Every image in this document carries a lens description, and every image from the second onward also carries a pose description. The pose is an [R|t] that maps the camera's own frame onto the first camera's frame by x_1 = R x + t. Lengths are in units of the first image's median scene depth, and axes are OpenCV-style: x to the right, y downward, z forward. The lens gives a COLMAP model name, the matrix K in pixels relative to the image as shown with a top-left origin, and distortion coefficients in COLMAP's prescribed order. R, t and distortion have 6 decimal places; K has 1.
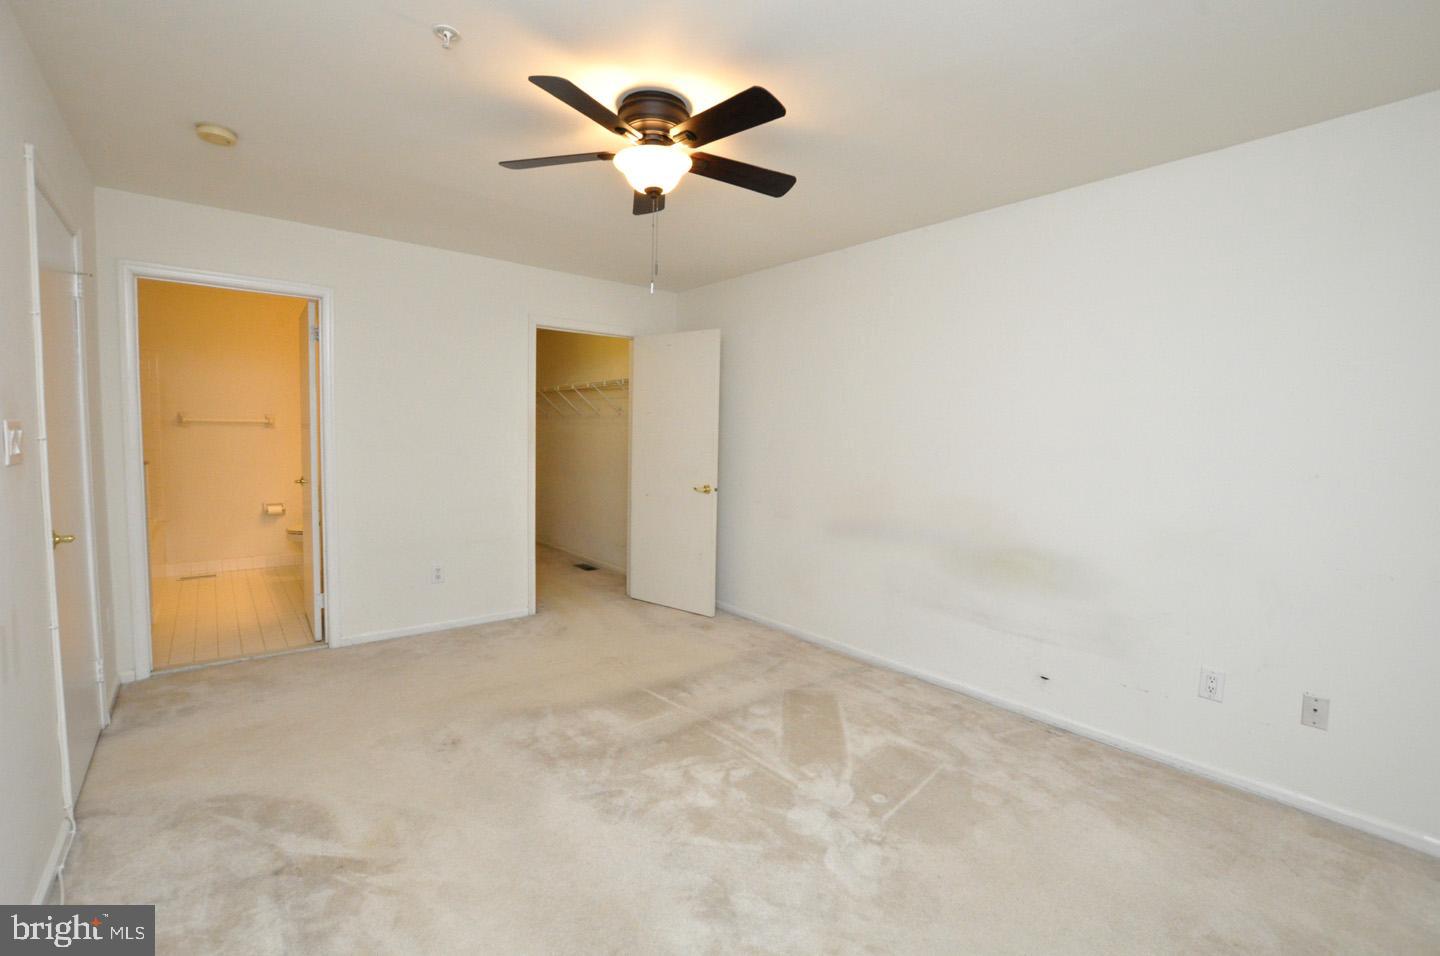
lens RADIAL K [[637.4, 0, 720.0], [0, 637.4, 478.0], [0, 0, 1]] dist [-0.034178, 0.008831]
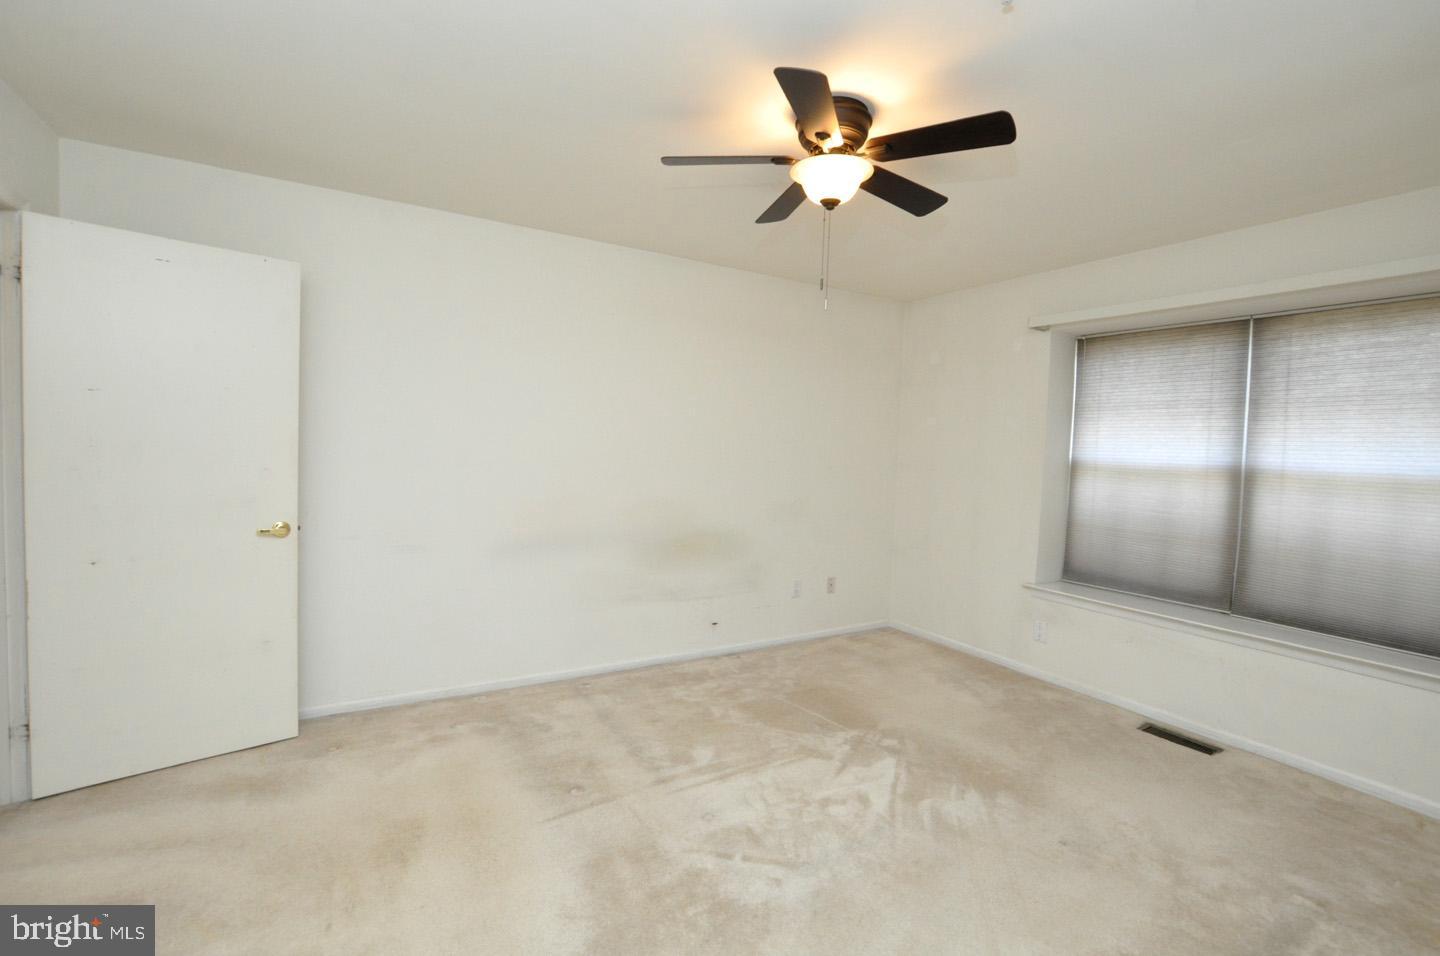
lens RADIAL K [[637.4, 0, 720.0], [0, 637.4, 478.0], [0, 0, 1]] dist [-0.034178, 0.008831]
pose [[0.148187, -0.051612, 0.987612, -0.535334], [0.052529, 0.997638, 0.044254, -0.034101], [-0.987563, 0.045321, 0.150548, 0.509652]]
